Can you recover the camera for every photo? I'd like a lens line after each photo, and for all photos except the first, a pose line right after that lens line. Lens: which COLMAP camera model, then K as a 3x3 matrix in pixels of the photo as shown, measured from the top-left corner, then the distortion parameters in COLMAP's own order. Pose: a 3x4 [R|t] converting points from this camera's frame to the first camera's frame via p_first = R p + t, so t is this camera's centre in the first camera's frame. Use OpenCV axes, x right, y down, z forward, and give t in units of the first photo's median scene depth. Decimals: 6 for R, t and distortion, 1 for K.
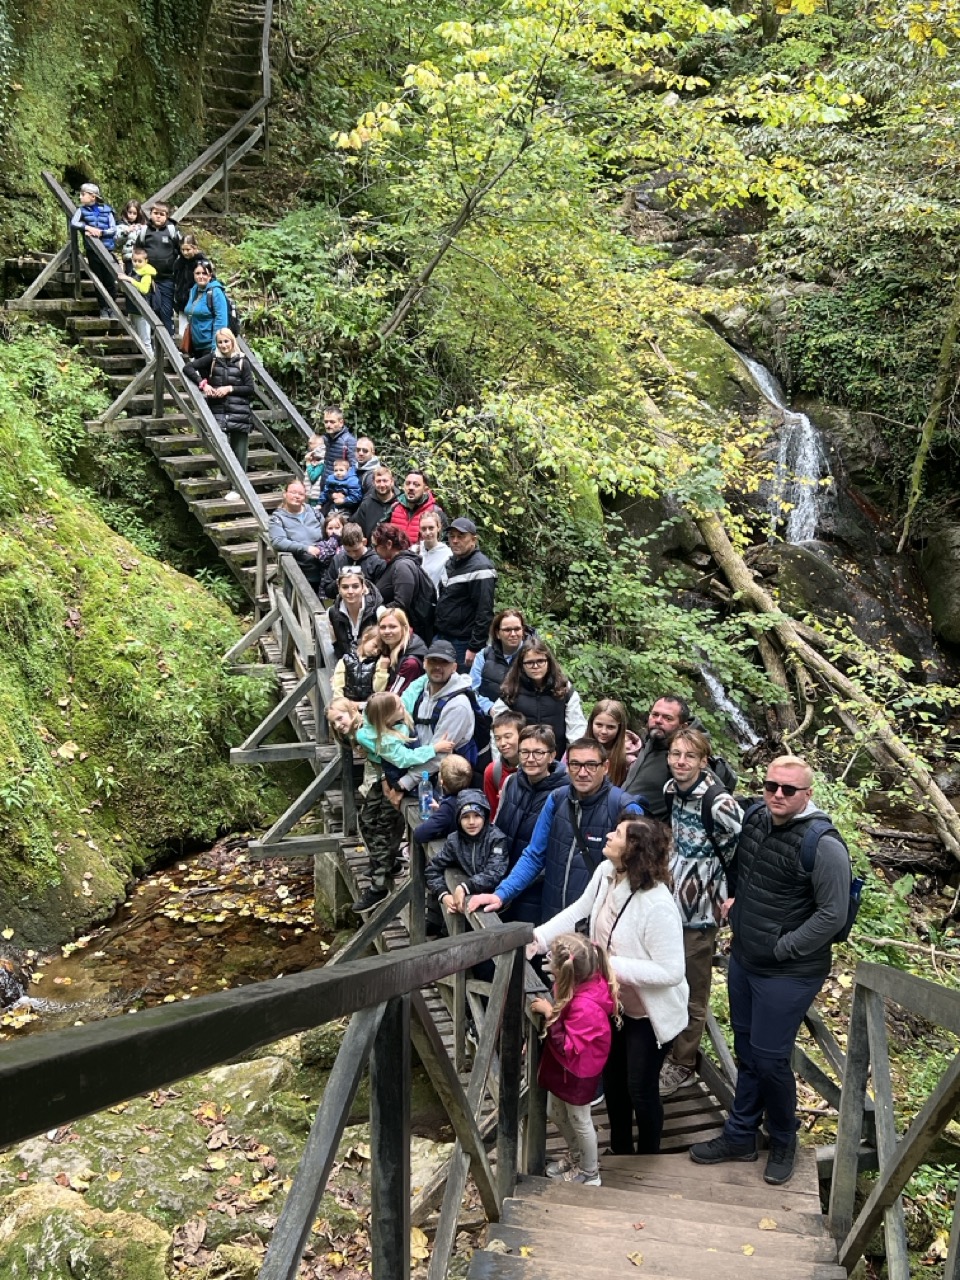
lens RADIAL K [[1380.5, 0, 478.2], [0, 1380.5, 643.7], [0, 0, 1]] dist [0.031947, 0.000000]
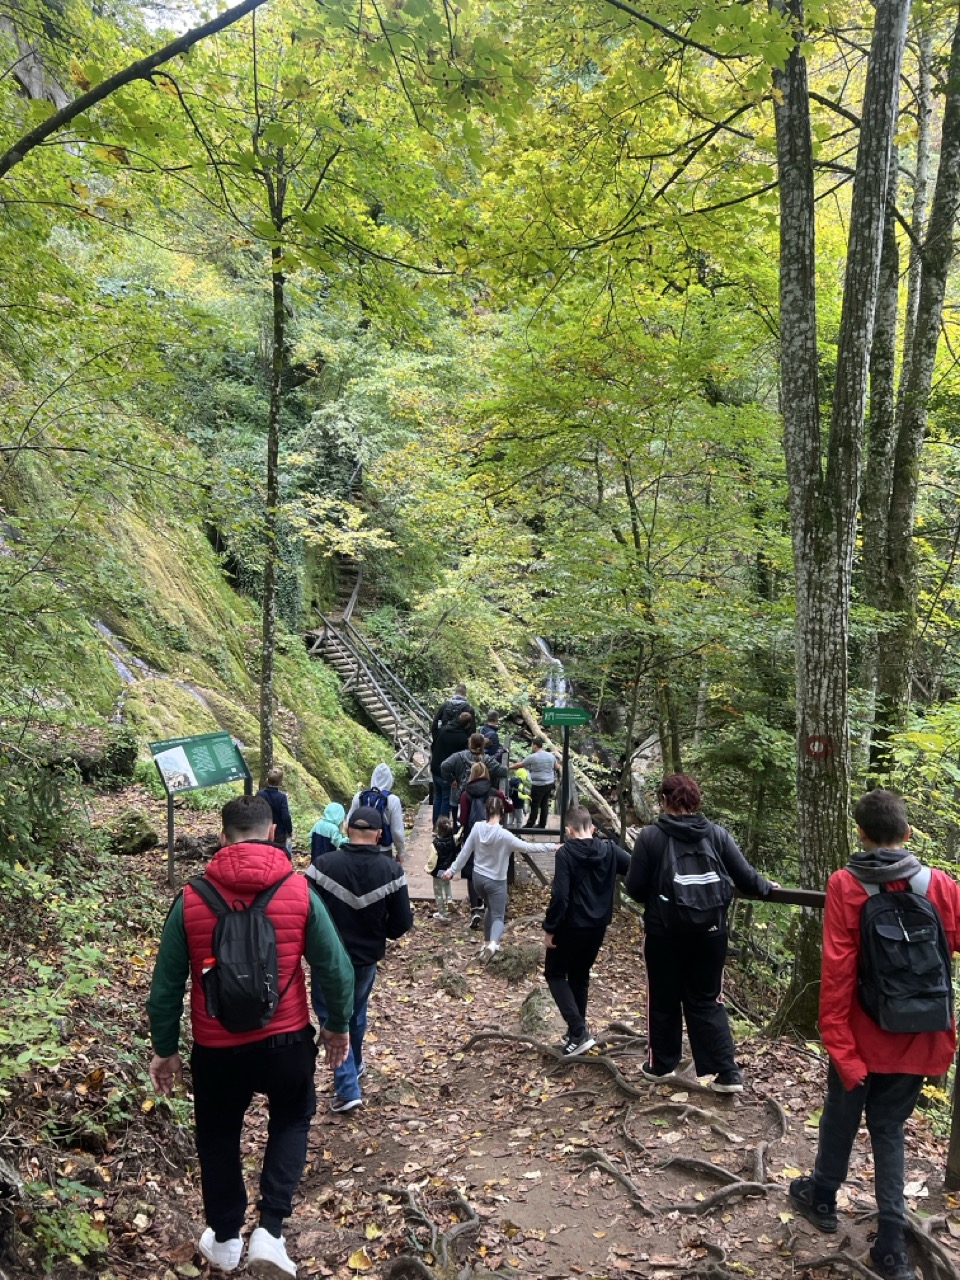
lens RADIAL K [[964.4, 0, 477.4], [0, 964.4, 637.7], [0, 0, 1]] dist [-0.000780, -0.000025]
pose [[0.991623, -0.010711, 0.128722, -0.169899], [0.027958, 0.990730, -0.132937, 0.021490], [-0.126104, 0.135422, 0.982730, -0.891516]]
